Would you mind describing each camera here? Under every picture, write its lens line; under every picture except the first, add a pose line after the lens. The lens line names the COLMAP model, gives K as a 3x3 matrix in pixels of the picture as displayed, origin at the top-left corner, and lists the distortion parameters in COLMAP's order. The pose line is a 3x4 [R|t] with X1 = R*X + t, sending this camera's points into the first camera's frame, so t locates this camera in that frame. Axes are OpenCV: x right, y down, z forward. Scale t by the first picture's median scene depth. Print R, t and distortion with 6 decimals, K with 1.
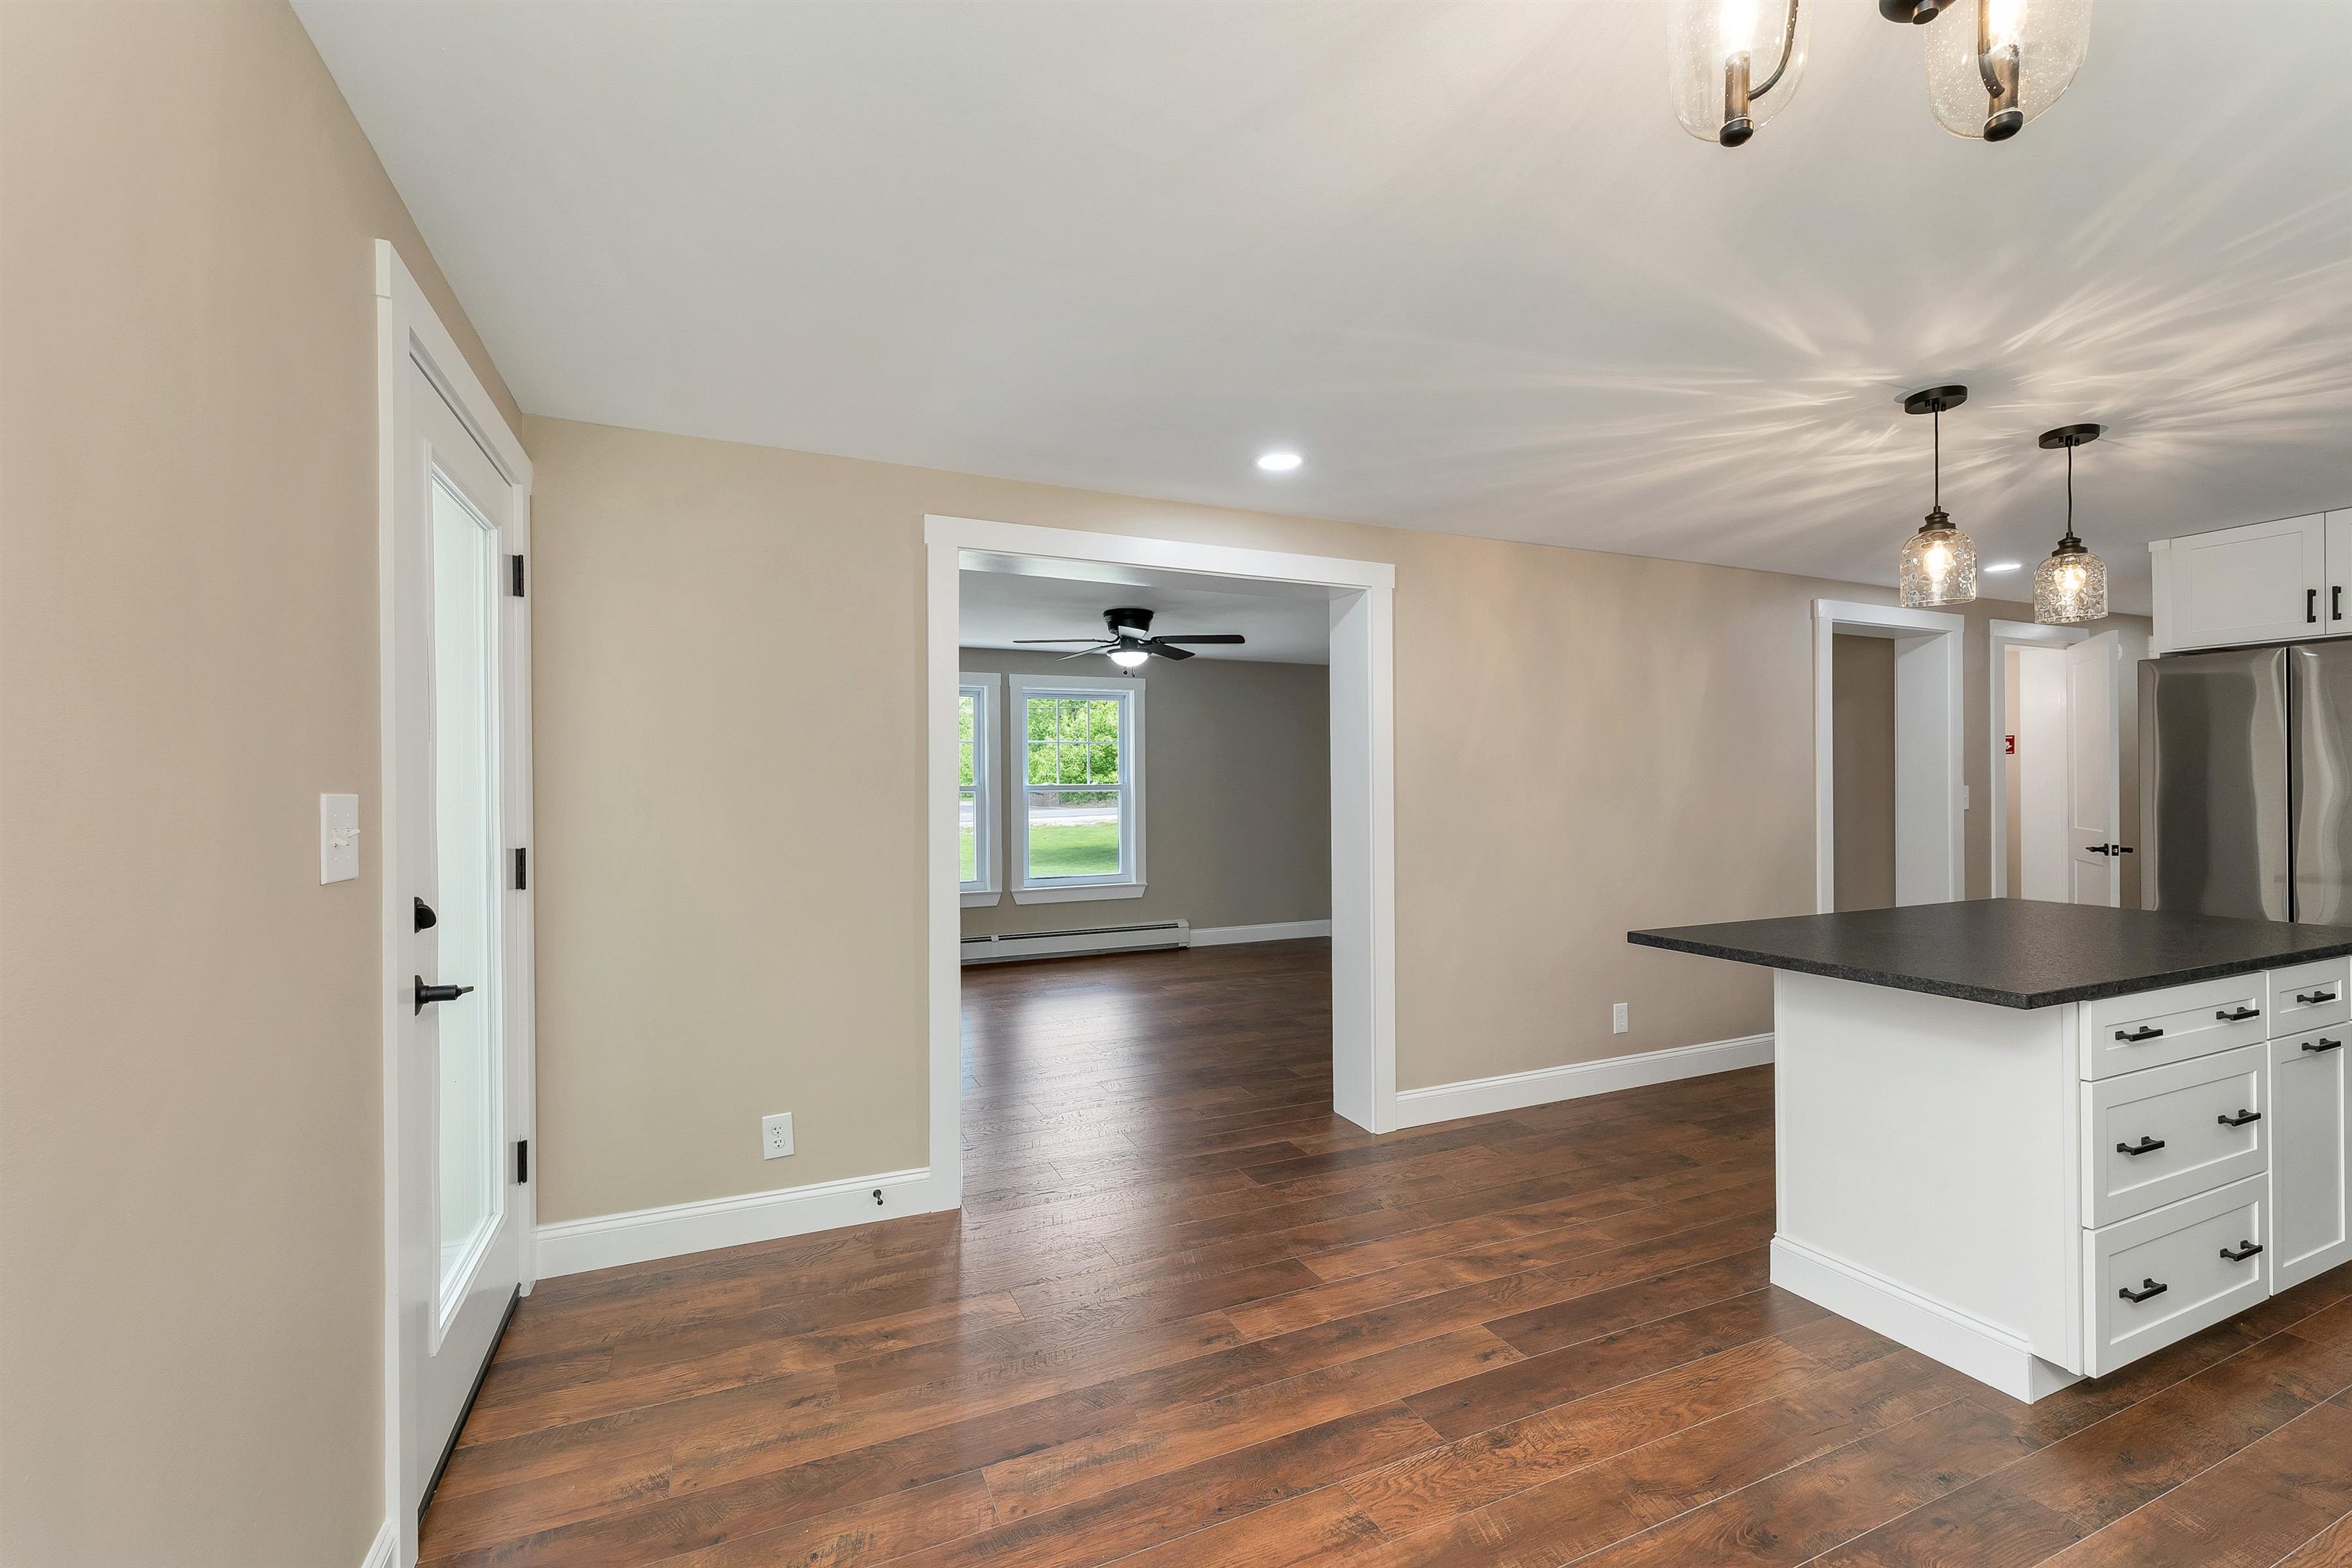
lens RADIAL K [[953.2, 0, 1172.1], [0, 953.2, 789.1], [0, 0, 1]] dist [-0.027986, 0.014486]
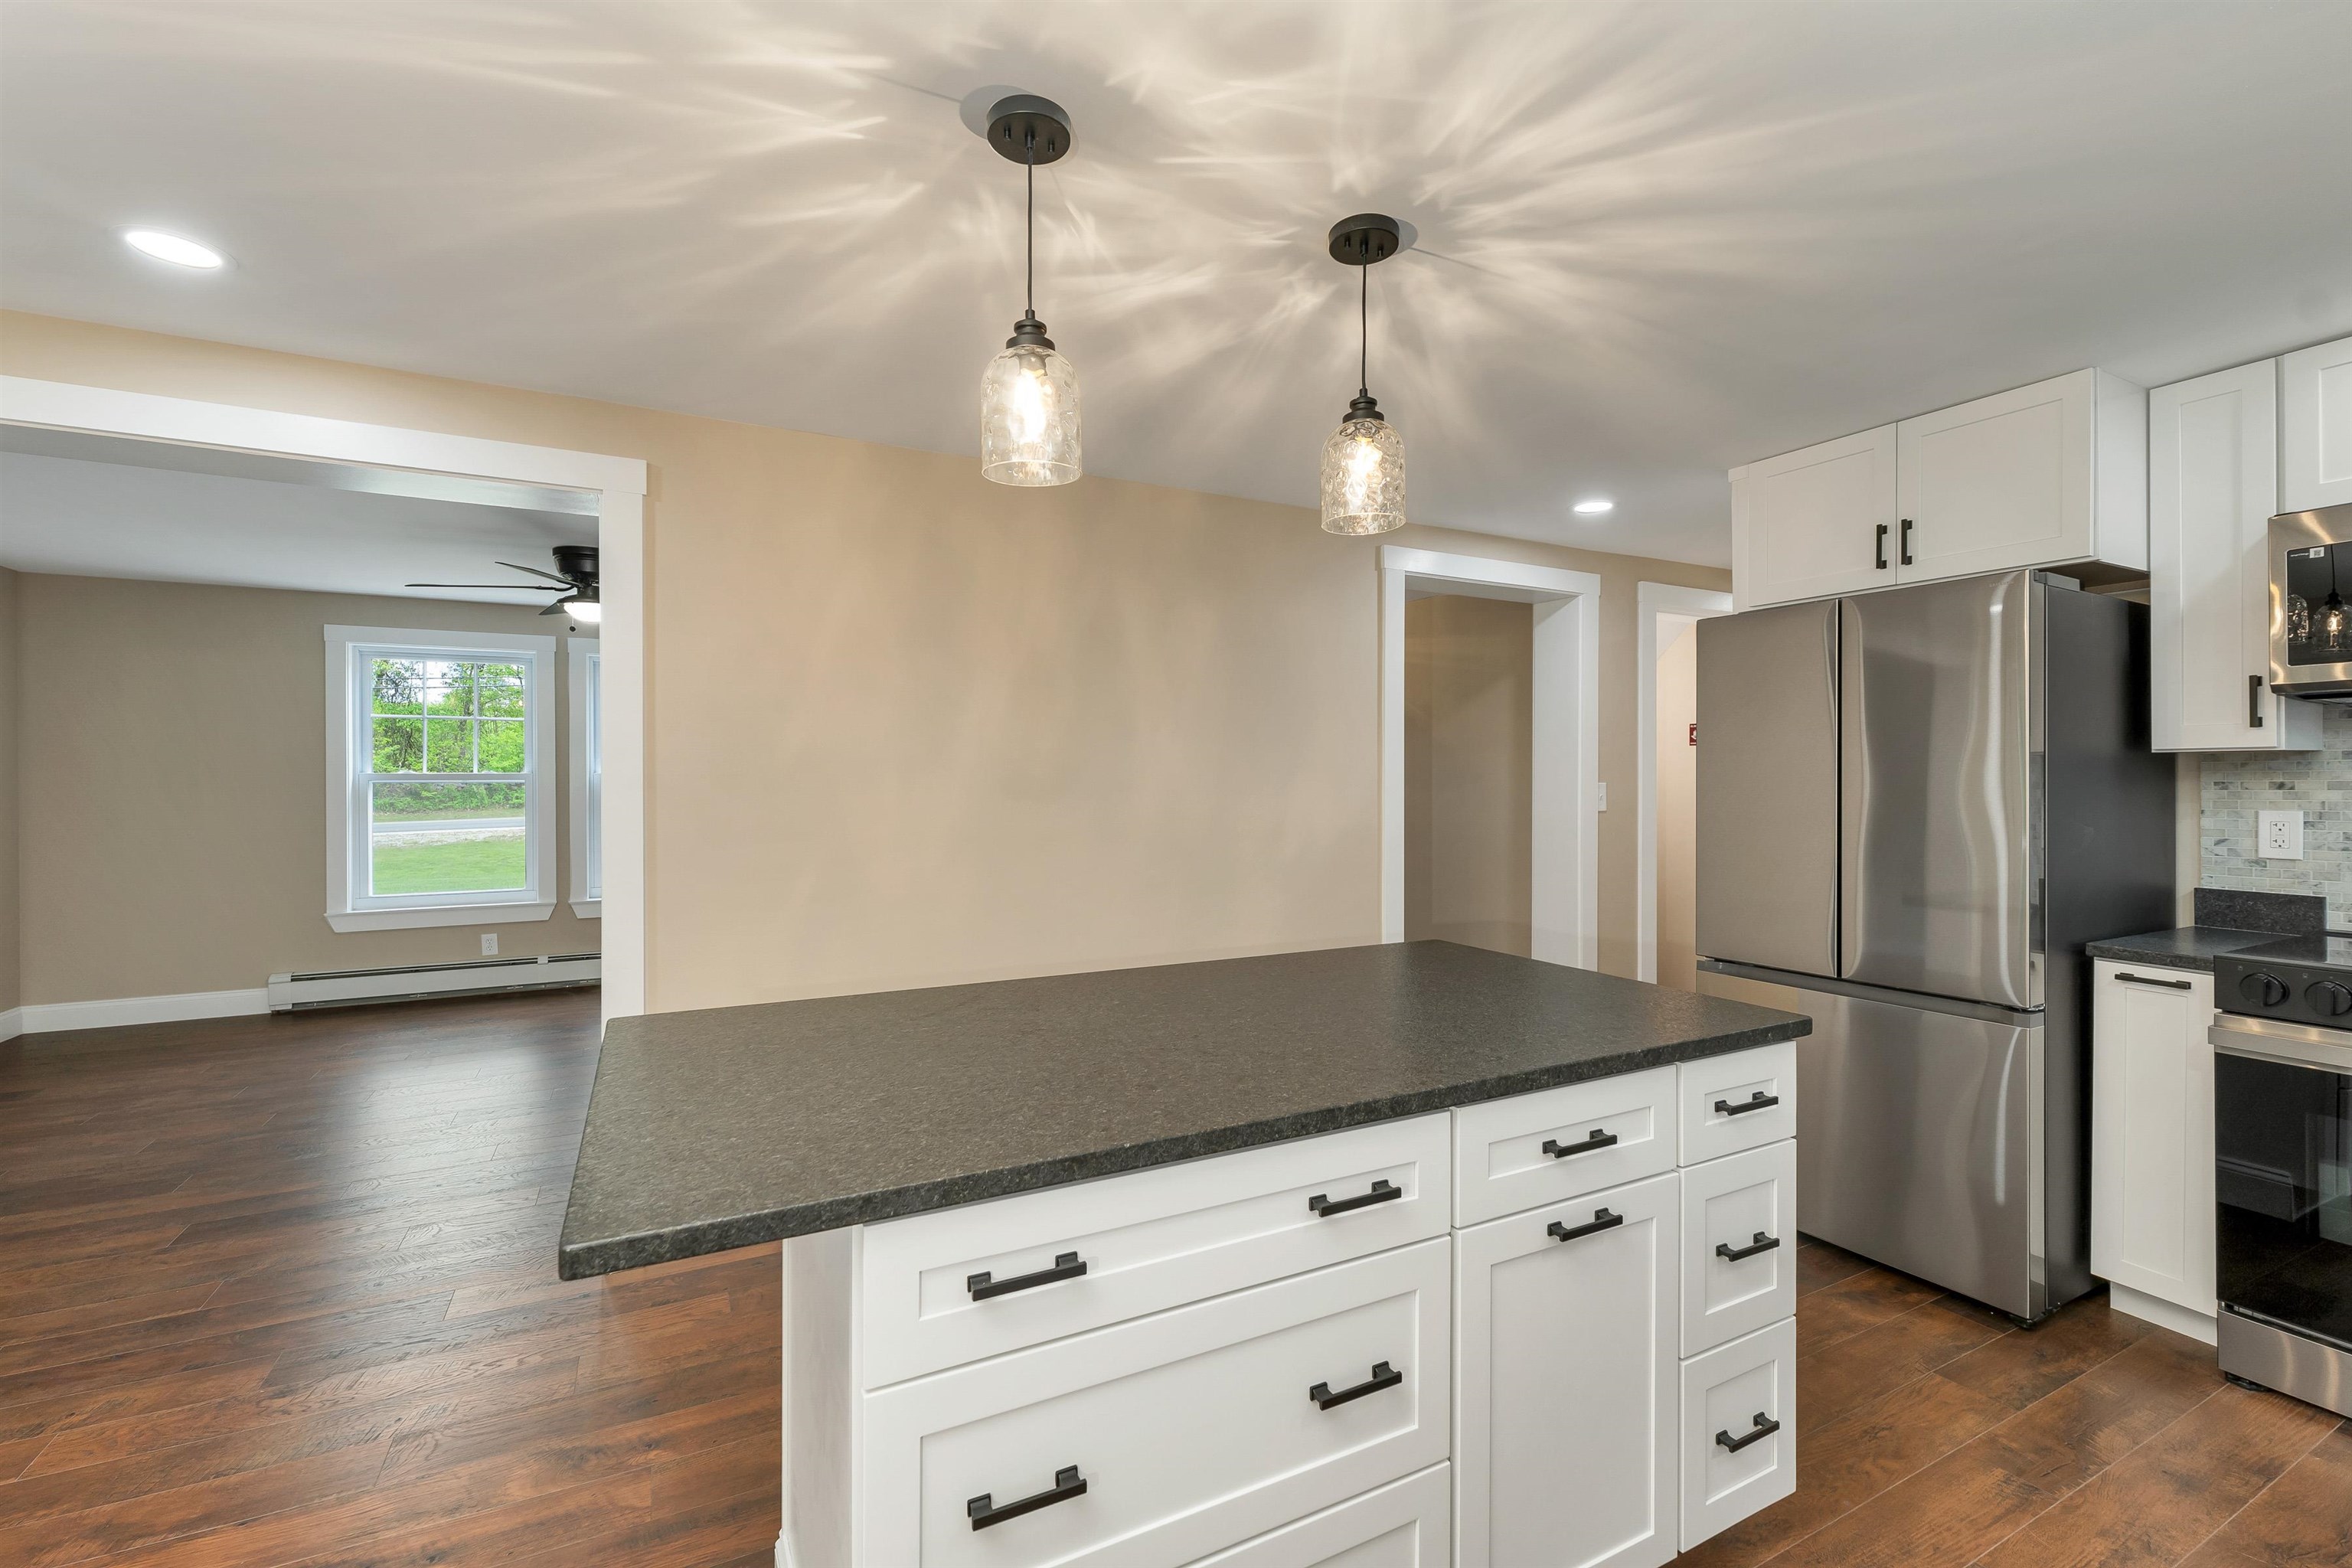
lens RADIAL K [[981.1, 0, 1156.7], [0, 981.1, 783.4], [0, 0, 1]] dist [0.005798, -0.000330]
pose [[0.998179, 0.009304, 0.059596, 0.601257], [-0.009484, 0.999951, 0.002737, -0.004308], [-0.059568, -0.003297, 0.998219, 0.263568]]
